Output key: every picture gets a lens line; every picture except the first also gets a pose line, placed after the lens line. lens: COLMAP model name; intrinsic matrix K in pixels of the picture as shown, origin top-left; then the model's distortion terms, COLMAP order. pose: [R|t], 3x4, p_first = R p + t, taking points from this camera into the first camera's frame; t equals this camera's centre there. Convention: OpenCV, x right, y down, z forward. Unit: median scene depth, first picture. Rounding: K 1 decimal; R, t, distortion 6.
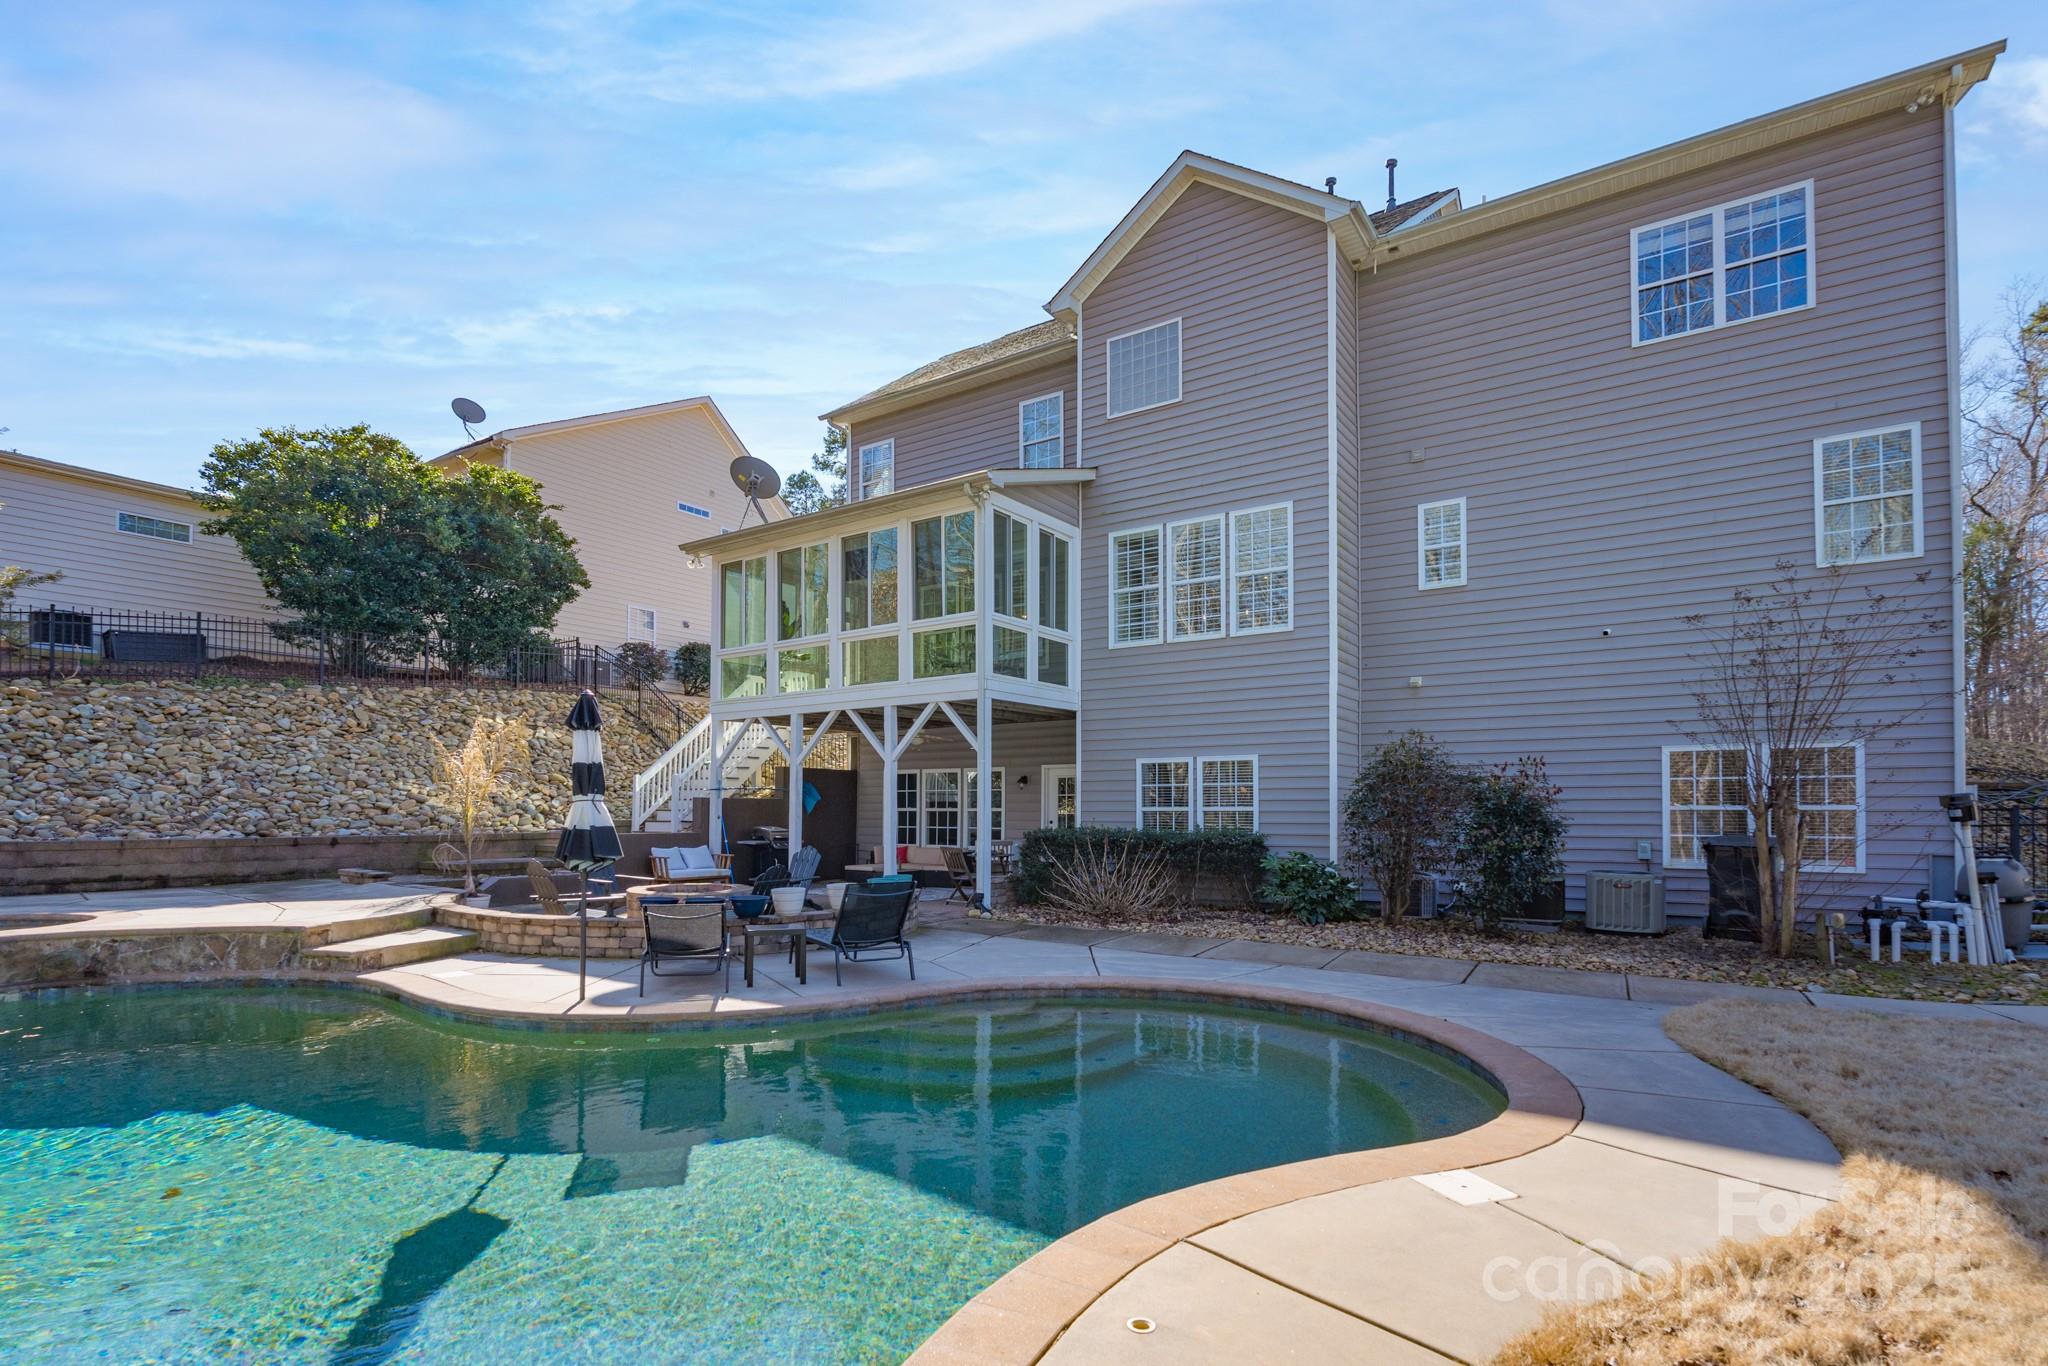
lens RADIAL K [[922.5, 0, 1052.6], [0, 922.5, 803.1], [0, 0, 1]] dist [-0.004352, 0.000625]
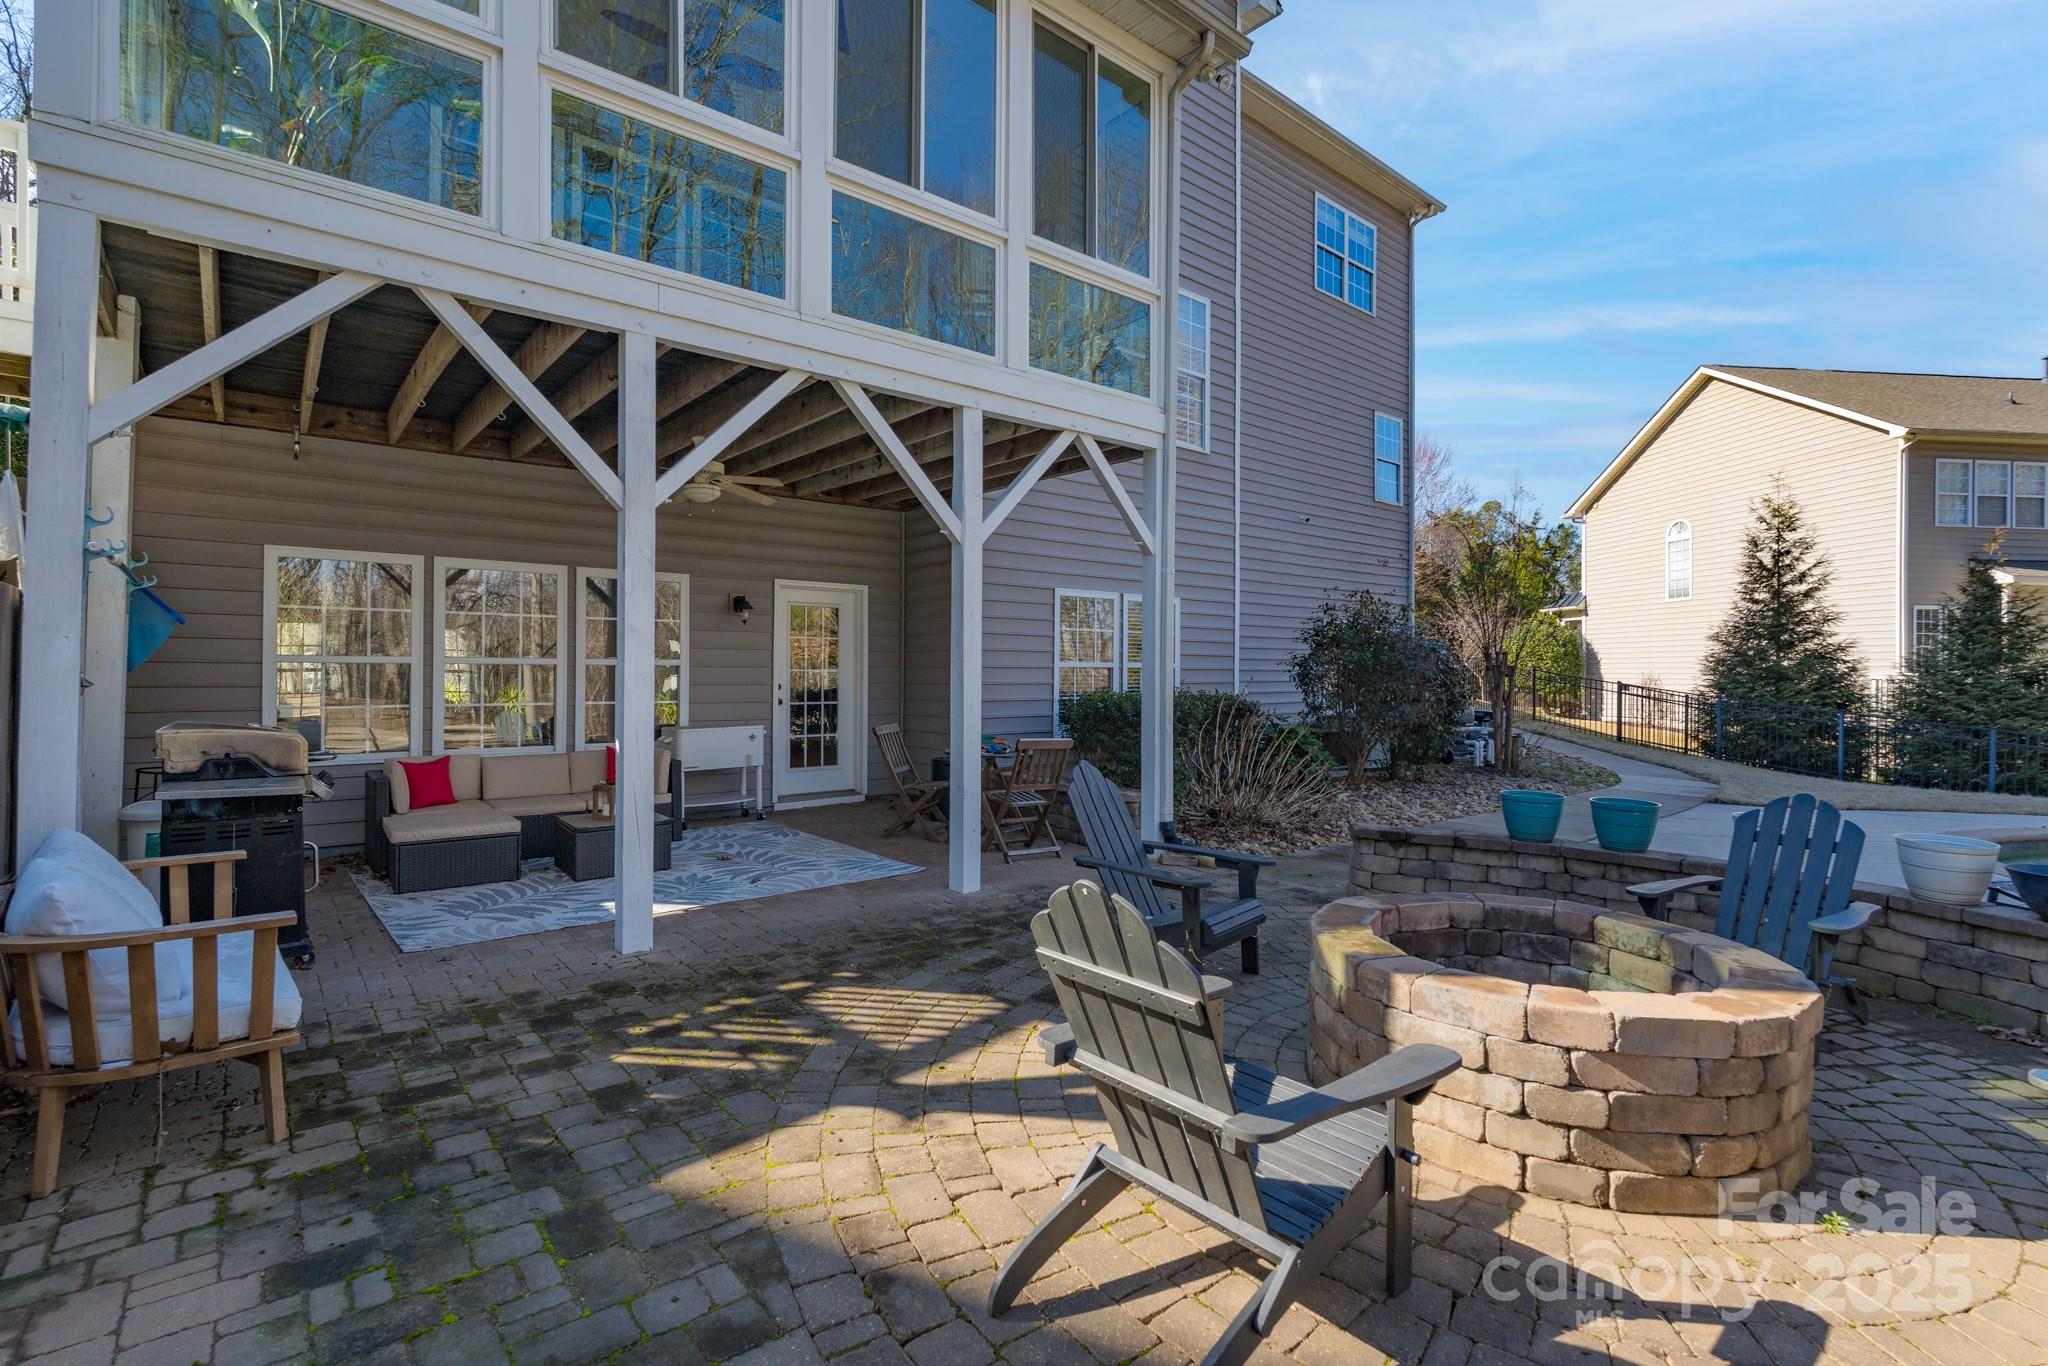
lens RADIAL K [[922.5, 0, 1020.5], [0, 922.5, 673.7], [0, 0, 1]] dist [-0.004352, 0.000625]
pose [[0.319746, -0.000148, 0.947503, -0.461992], [-0.012057, 0.999918, 0.004225, 0.009029], [-0.947427, -0.012775, 0.319718, 0.697081]]
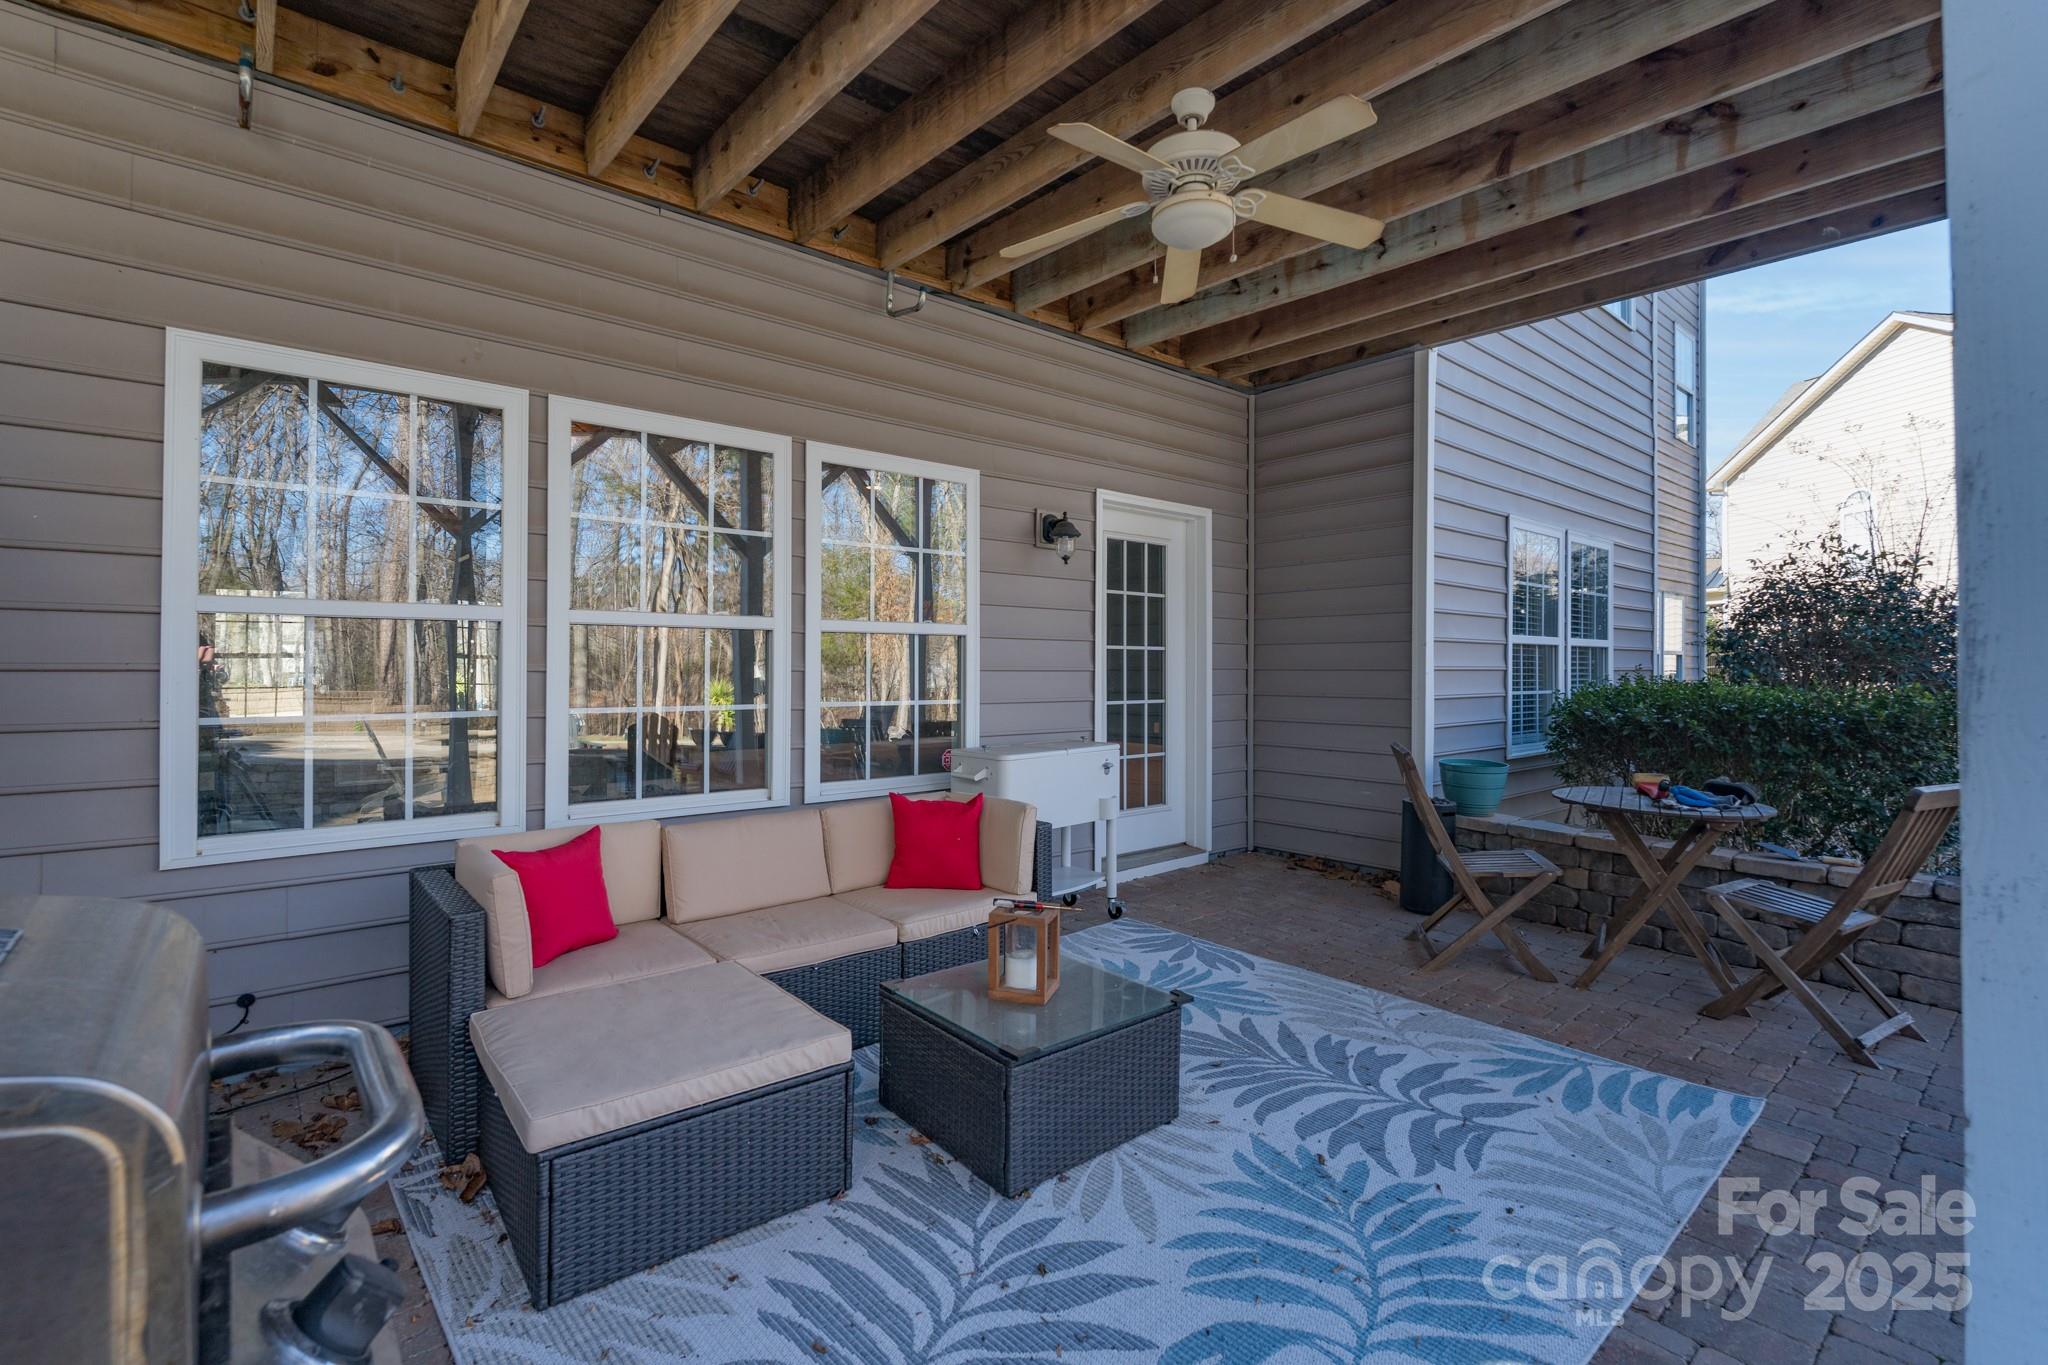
lens RADIAL K [[922.5, 0, 1023.6], [0, 922.5, 667.2], [0, 0, 1]] dist [-0.004352, 0.000625]
pose [[0.309454, -0.001485, 0.950913, -0.307199], [-0.012104, 0.999912, 0.005501, 0.016427], [-0.950837, -0.013212, 0.309409, 0.925032]]
